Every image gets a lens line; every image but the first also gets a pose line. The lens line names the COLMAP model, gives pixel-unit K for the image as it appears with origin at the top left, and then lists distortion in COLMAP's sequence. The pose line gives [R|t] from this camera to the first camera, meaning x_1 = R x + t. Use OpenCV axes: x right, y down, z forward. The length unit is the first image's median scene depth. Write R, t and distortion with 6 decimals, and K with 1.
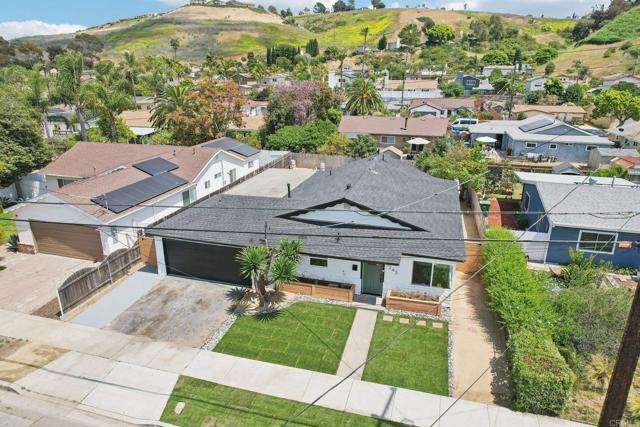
lens RADIAL K [[413.7, 0, 322.0], [0, 413.7, 212.5], [0, 0, 1]] dist [-0.073334, 0.066416]
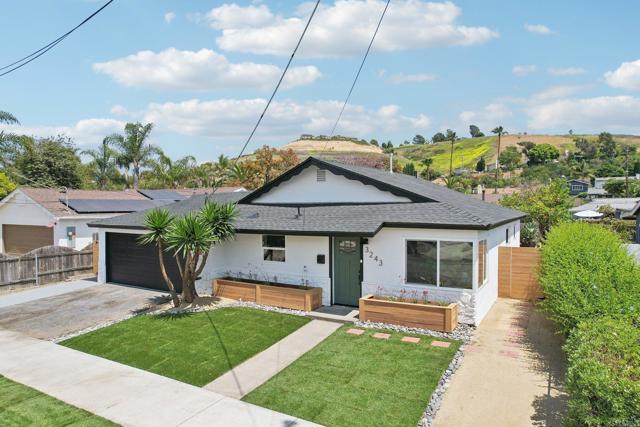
lens RADIAL K [[413.7, 0, 322.4], [0, 413.7, 211.8], [0, 0, 1]] dist [-0.073334, 0.066416]
pose [[0.969876, -0.003000, -0.243583, 0.146122], [-0.071915, 0.951832, -0.298069, 0.156017], [0.232744, 0.306607, 0.922942, 0.235174]]
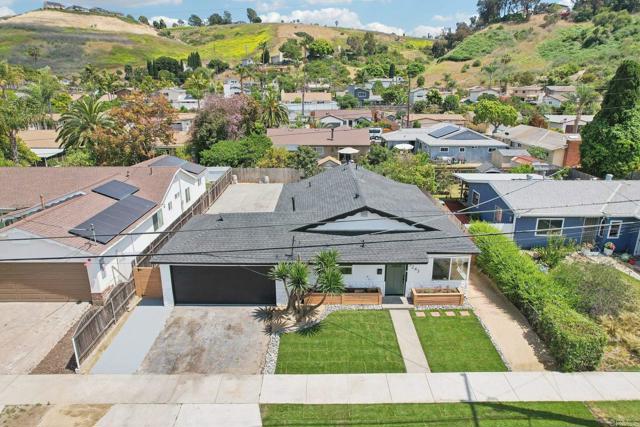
lens RADIAL K [[413.7, 0, 321.2], [0, 413.7, 211.4], [0, 0, 1]] dist [-0.073334, 0.066416]
pose [[0.959794, -0.080848, 0.268809, -0.203222], [0.089186, 0.995835, -0.018933, -0.007278], [-0.266159, 0.042146, 0.963007, 0.014775]]
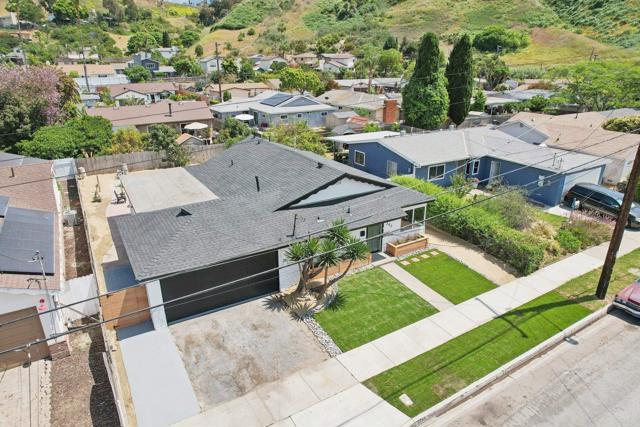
lens RADIAL K [[413.7, 0, 319.2], [0, 413.7, 213.4], [0, 0, 1]] dist [-0.073334, 0.066416]
pose [[0.682904, -0.261714, 0.682018, -0.448703], [0.234140, 0.962783, 0.135010, -0.056854], [-0.691969, 0.067489, 0.718766, 0.175853]]
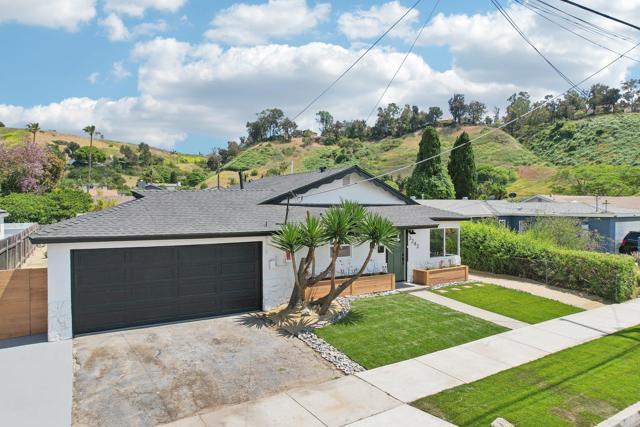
lens RADIAL K [[413.7, 0, 319.7], [0, 413.7, 209.6], [0, 0, 1]] dist [-0.073334, 0.066416]
pose [[0.680390, -0.007348, 0.732813, -0.361346], [0.237514, 0.948187, -0.211016, 0.123578], [-0.693294, 0.317627, 0.646882, 0.328910]]
